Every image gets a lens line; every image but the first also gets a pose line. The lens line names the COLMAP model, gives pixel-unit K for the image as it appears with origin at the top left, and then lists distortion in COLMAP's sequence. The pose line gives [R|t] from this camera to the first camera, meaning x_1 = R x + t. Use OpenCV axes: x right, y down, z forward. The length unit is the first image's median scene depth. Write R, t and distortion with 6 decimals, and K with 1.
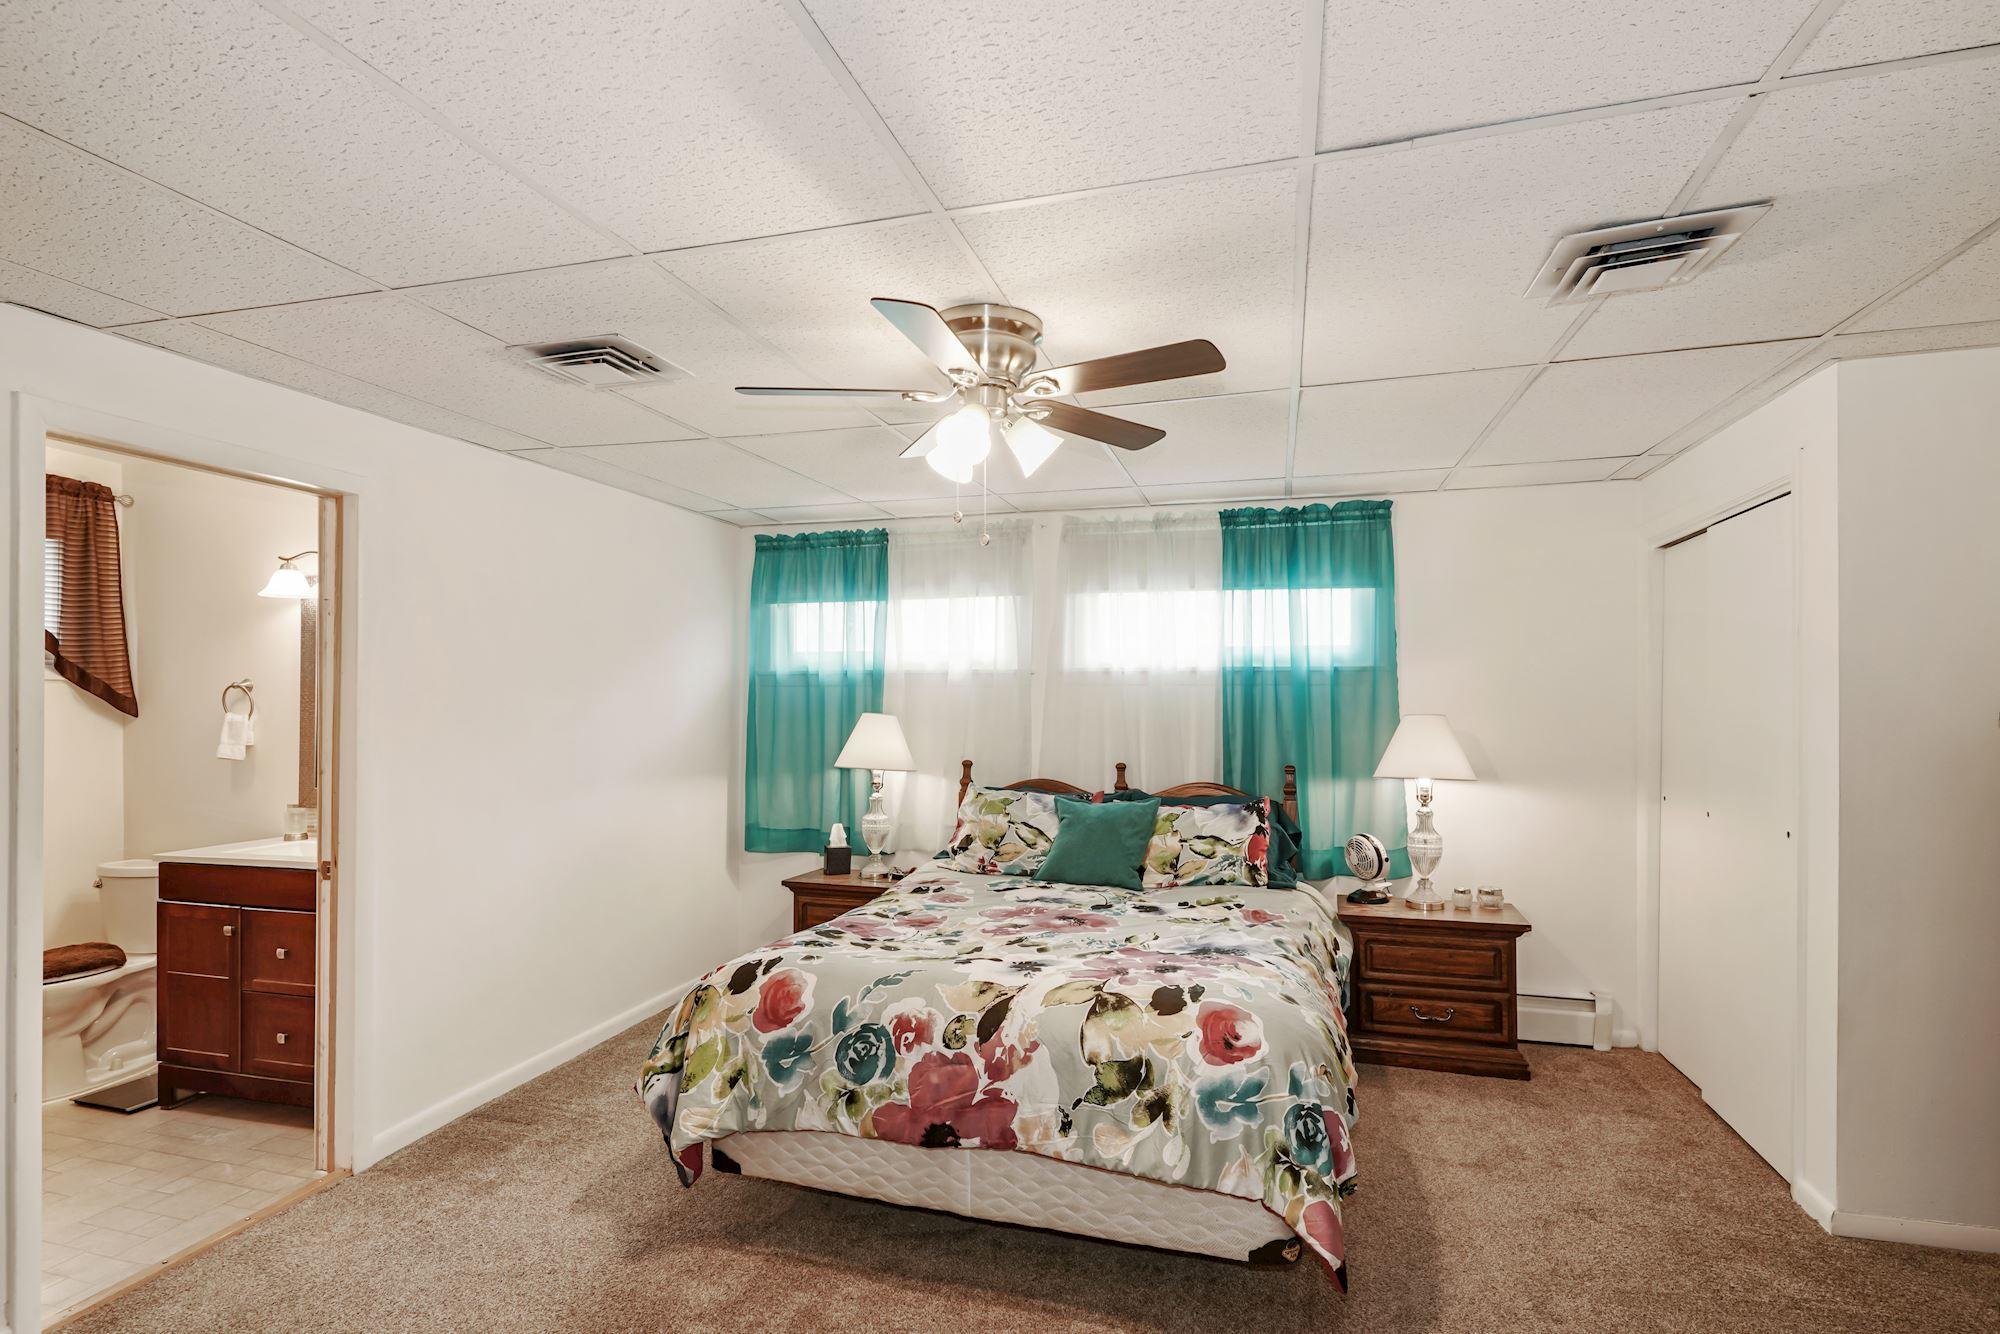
lens RADIAL K [[990.7, 0, 992.0], [0, 990.7, 675.6], [0, 0, 1]] dist [0.001546, 0.000276]
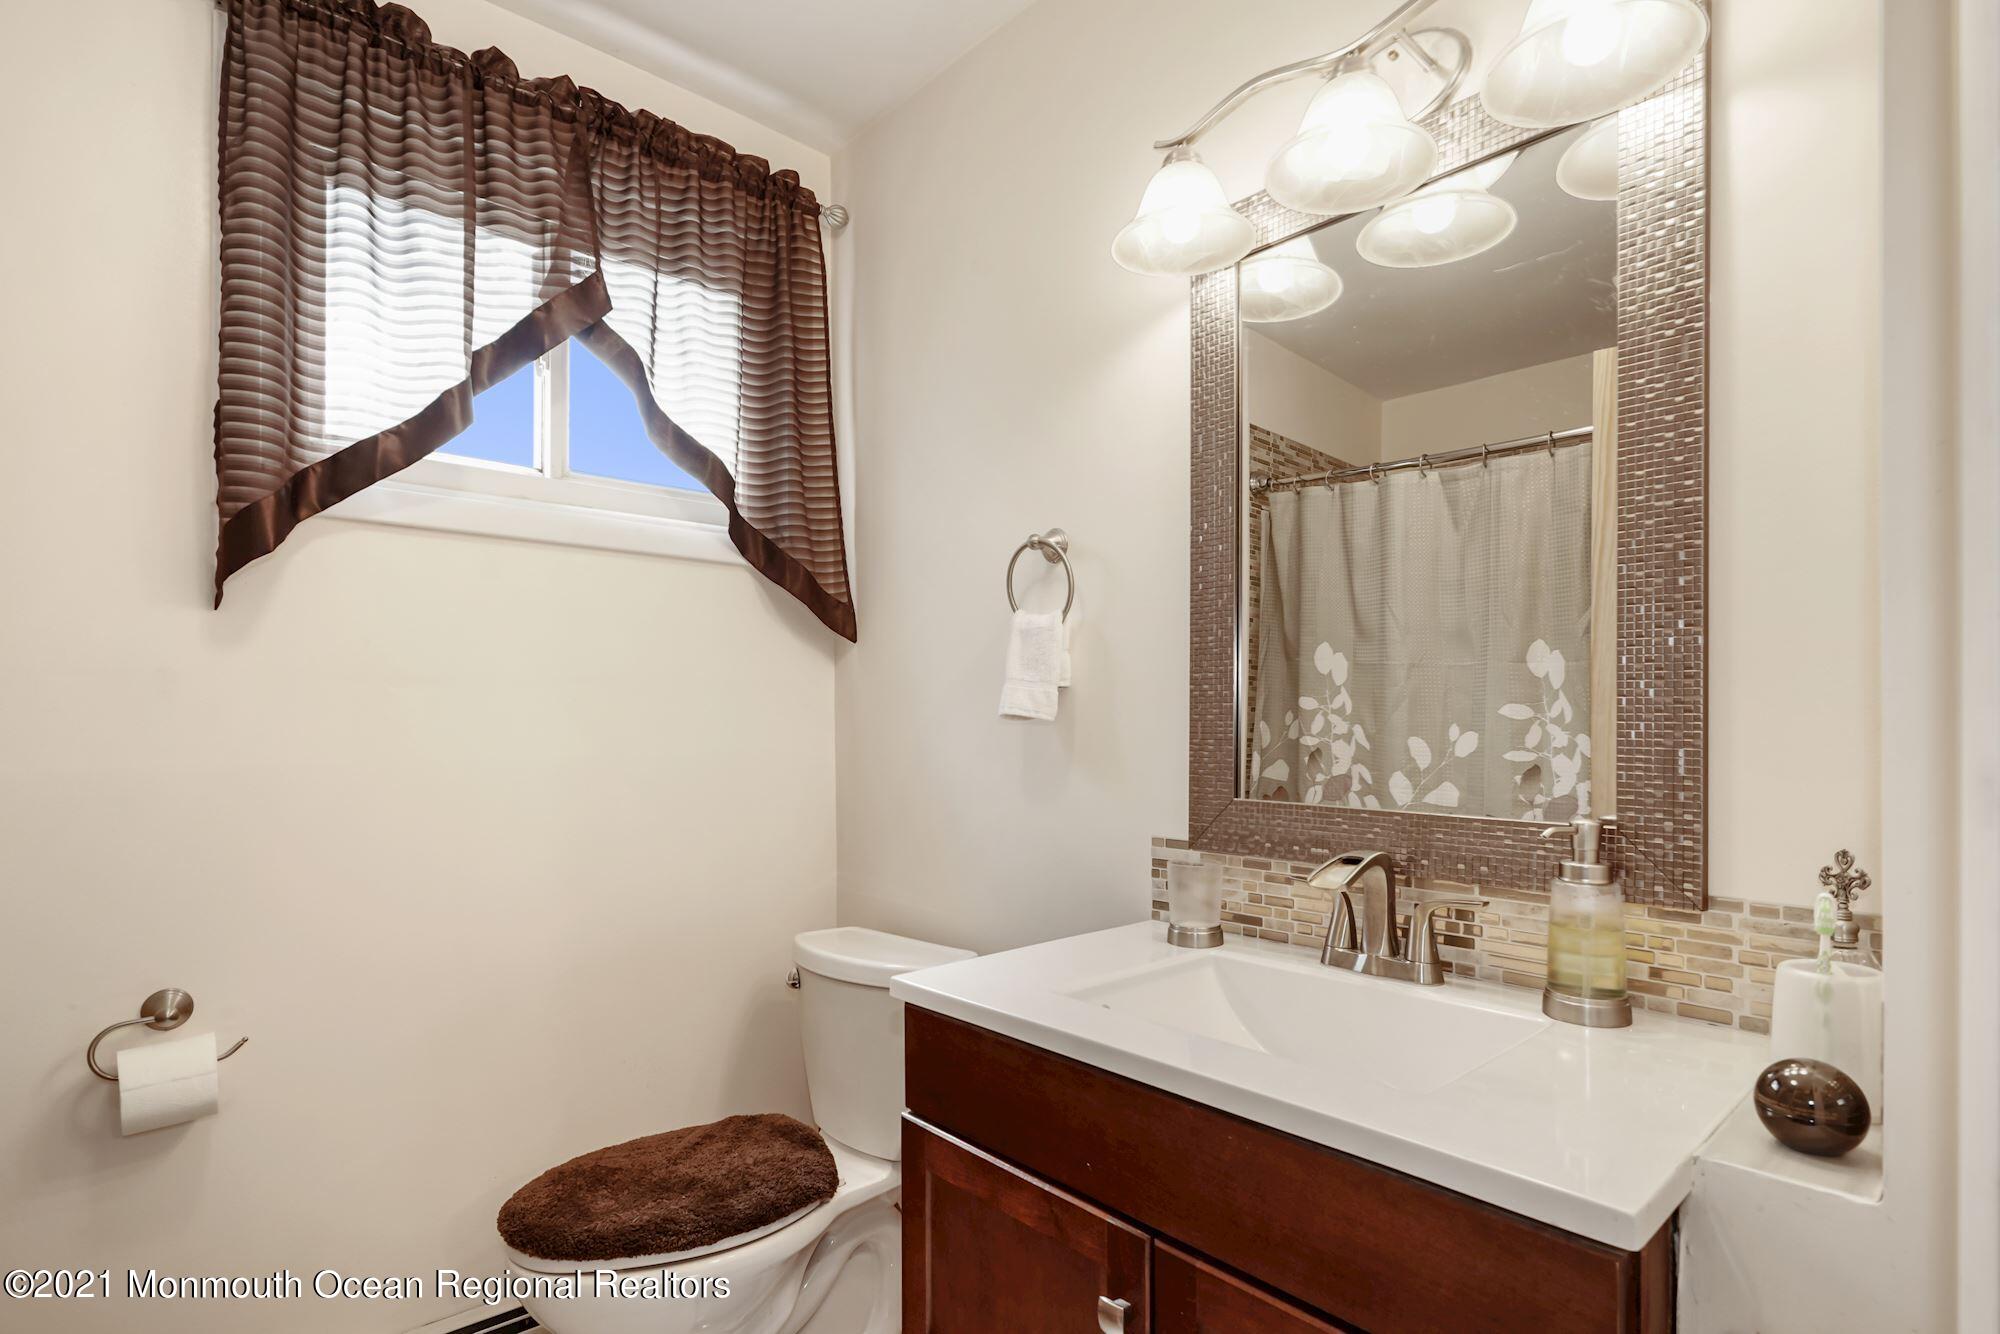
lens RADIAL K [[954.8, 0, 1005.5], [0, 954.8, 720.8], [0, 0, 1]] dist [0.002451, -0.000031]
pose [[0.847991, 0.006204, -0.529974, -0.584987], [0.002454, 0.999875, 0.015631, 0.082099], [0.530004, -0.014555, 0.847870, 0.681135]]
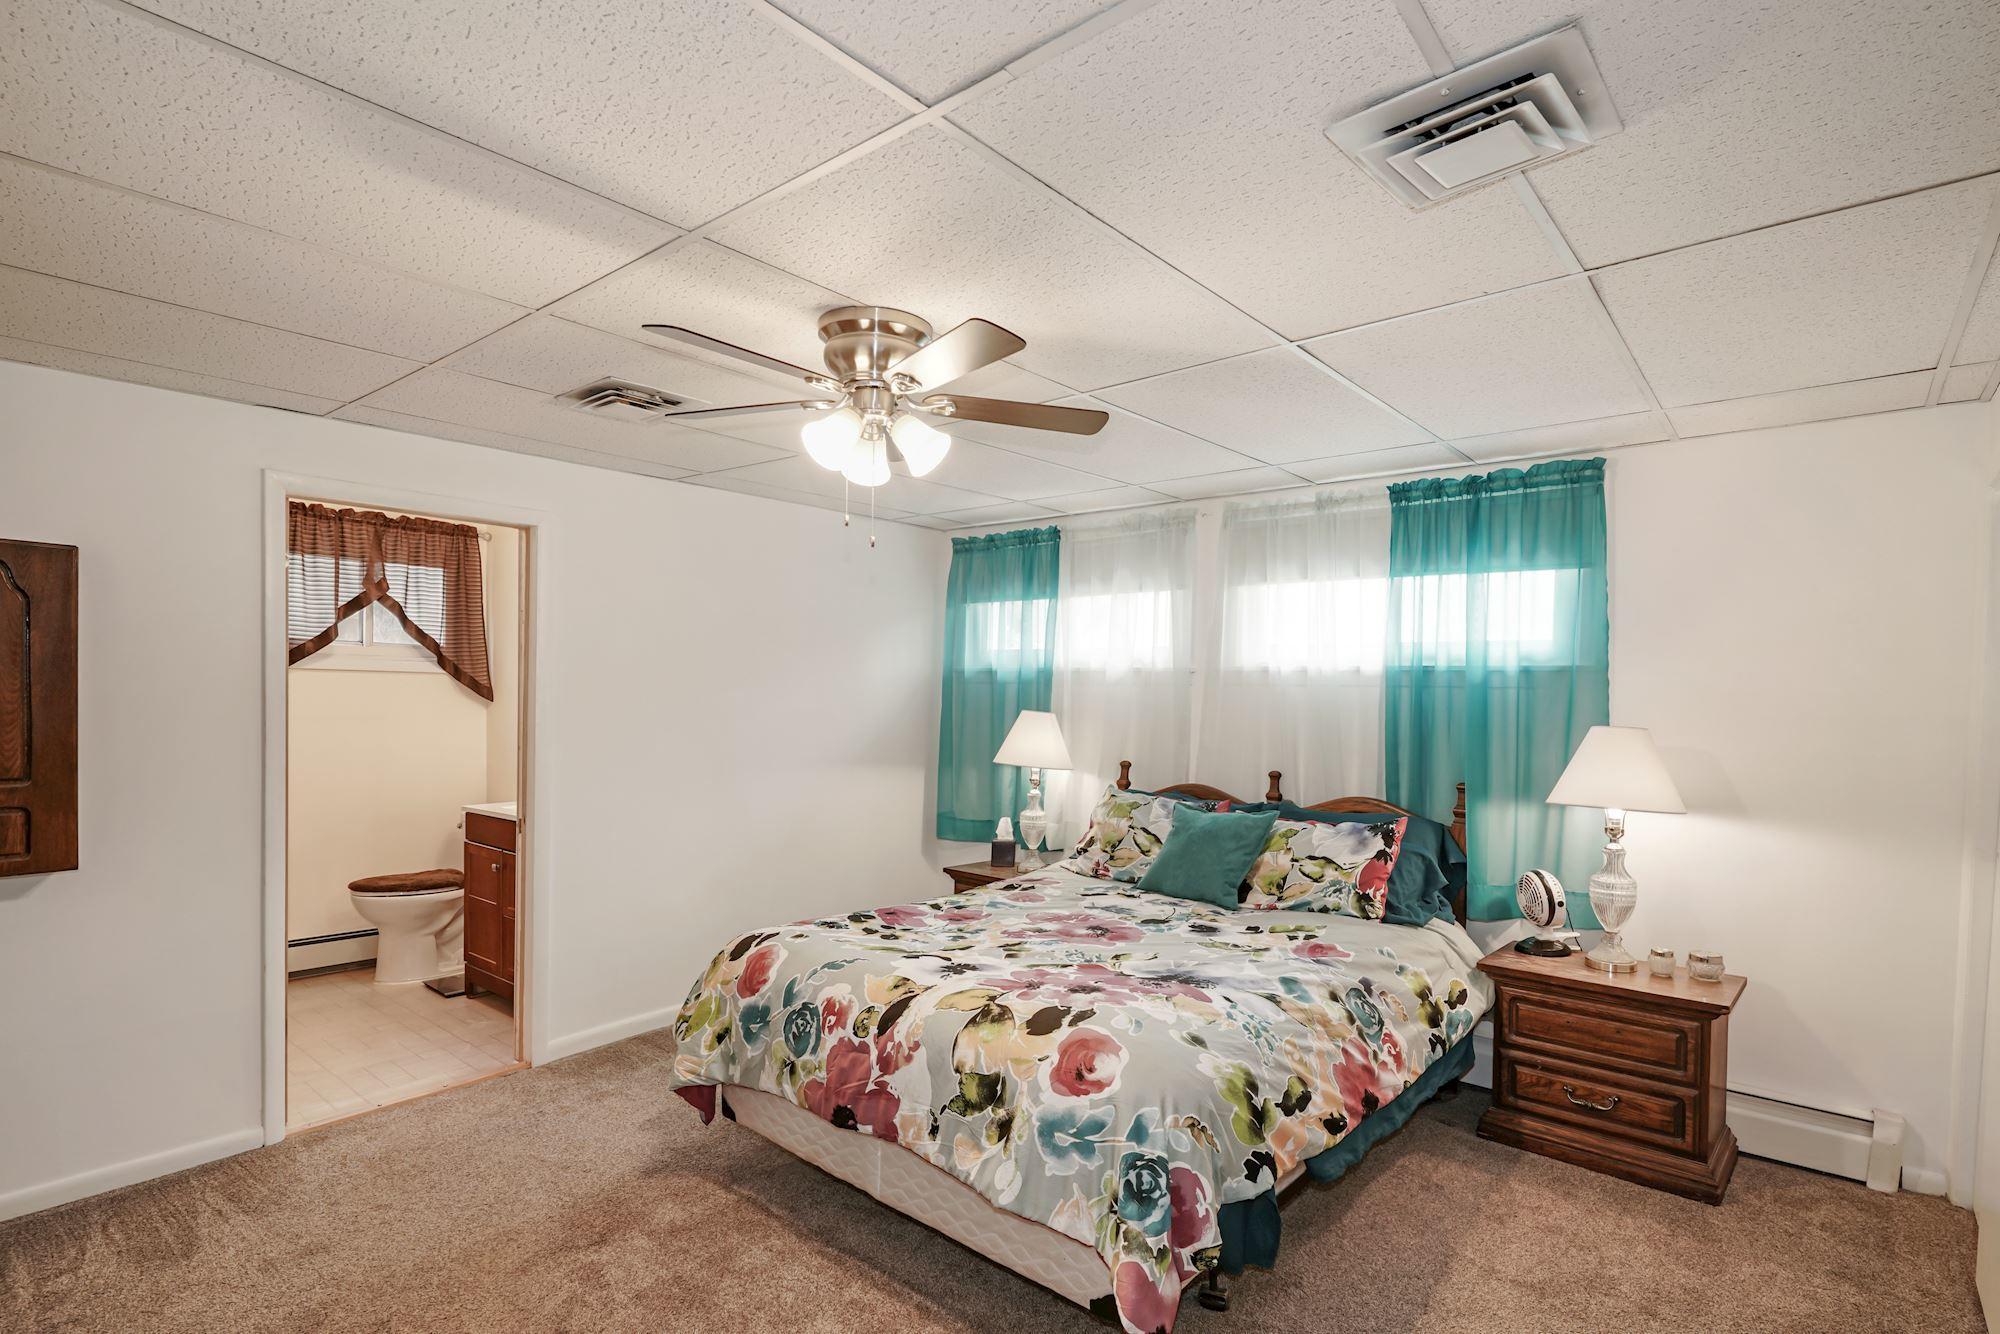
lens RADIAL K [[996.2, 0, 1007.1], [0, 996.2, 697.0], [0, 0, 1]] dist [0.001196, -0.001477]
pose [[0.915207, 0.015432, -0.402688, 0.317252], [-0.004988, 0.999624, 0.026971, -0.003869], [0.402952, -0.022676, 0.914940, 0.074120]]
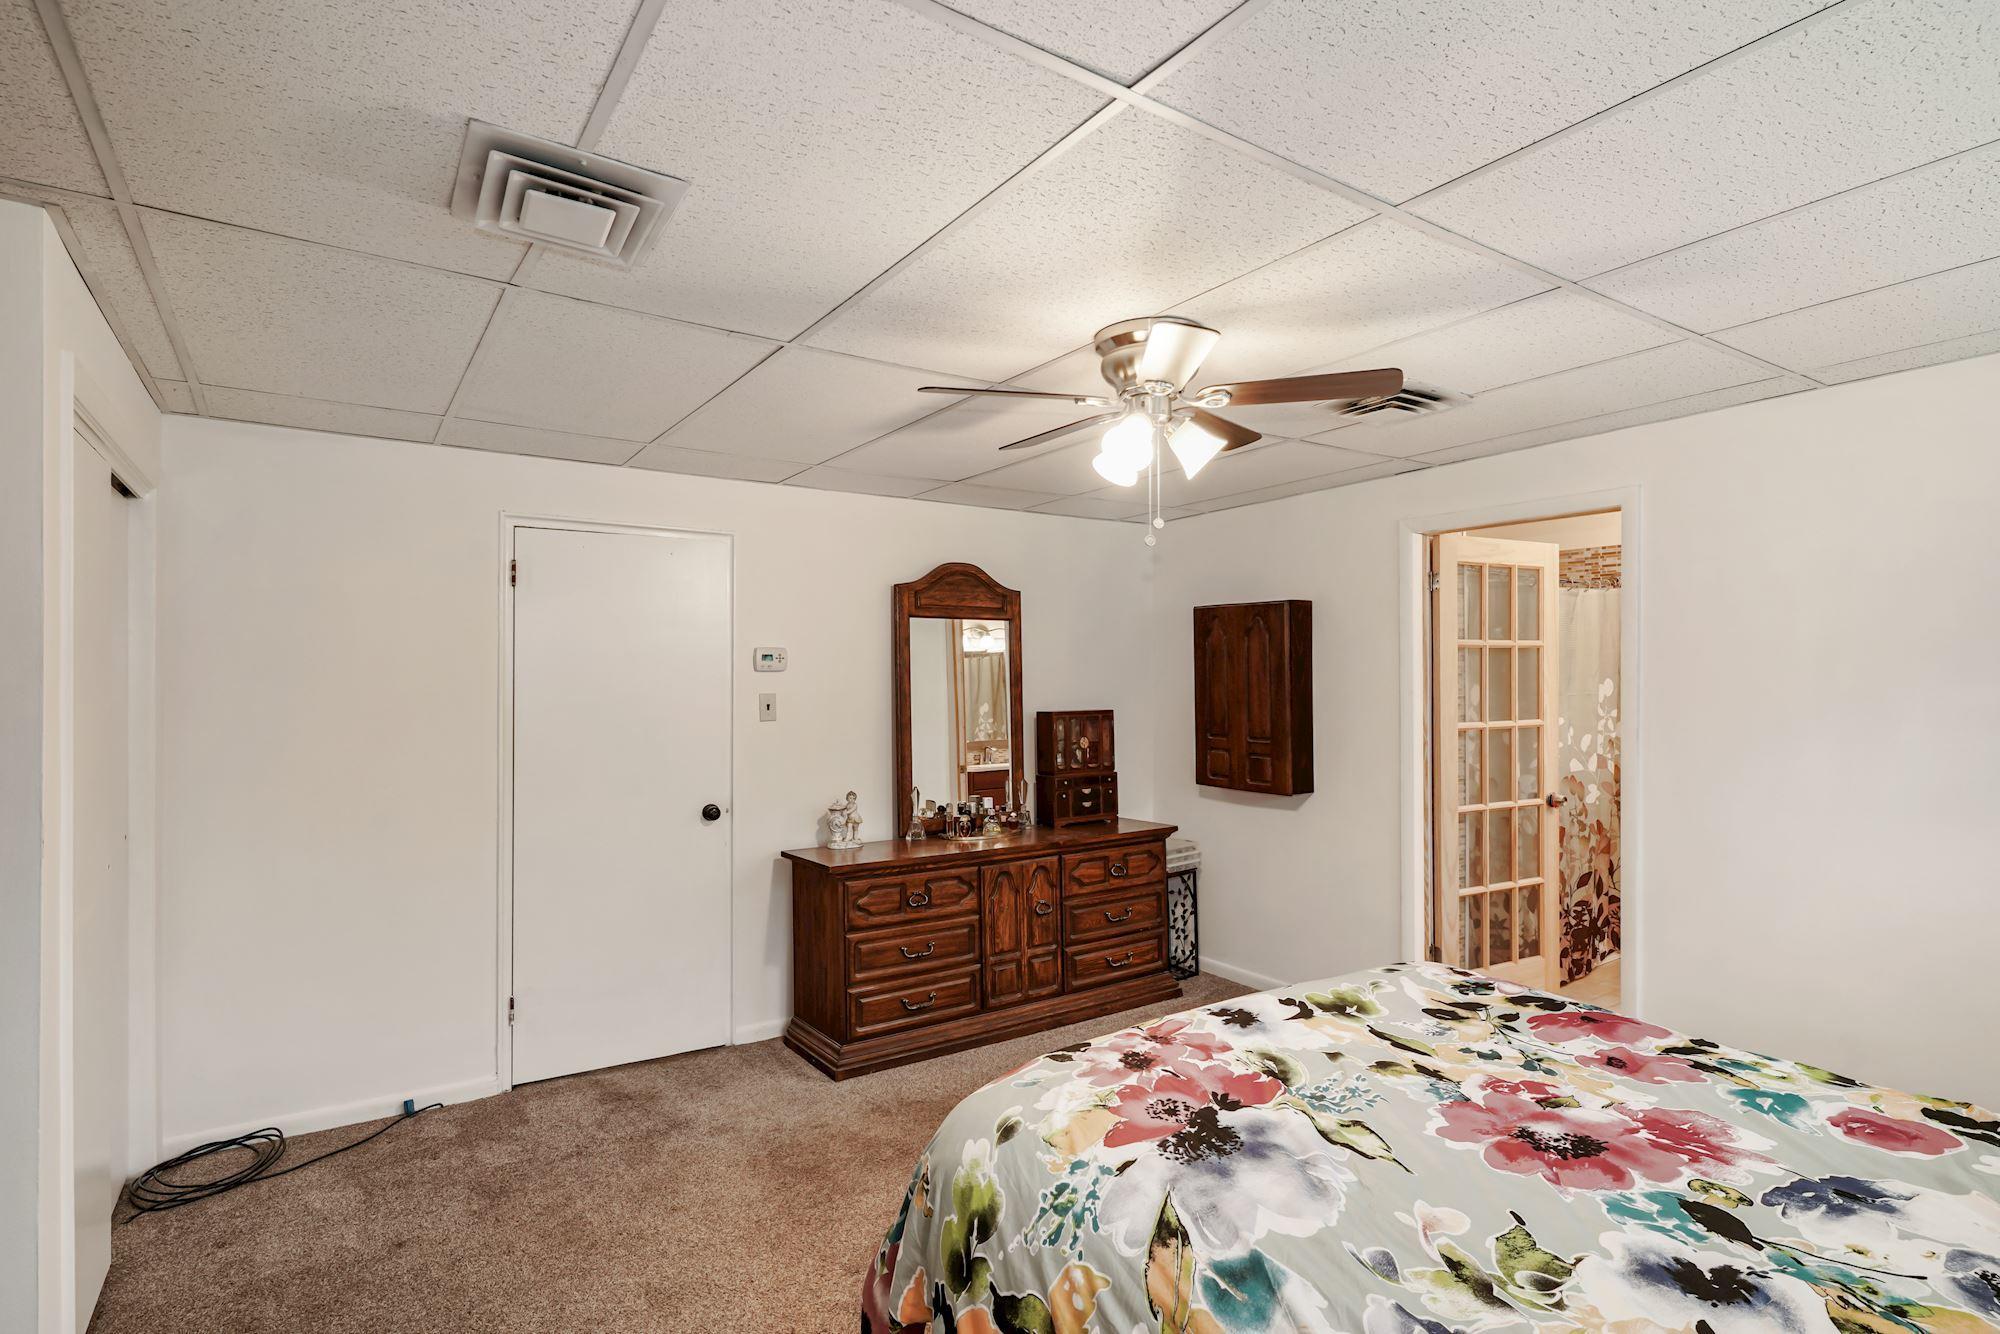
lens RADIAL K [[1000.2, 0, 994.6], [0, 1000.2, 677.9], [0, 0, 1]] dist [0.000321, -0.000387]
pose [[-0.635365, 0.001615, -0.772210, 0.533201], [0.019743, 0.999705, -0.014154, 0.013884], [0.771959, -0.024239, -0.635210, 0.914743]]
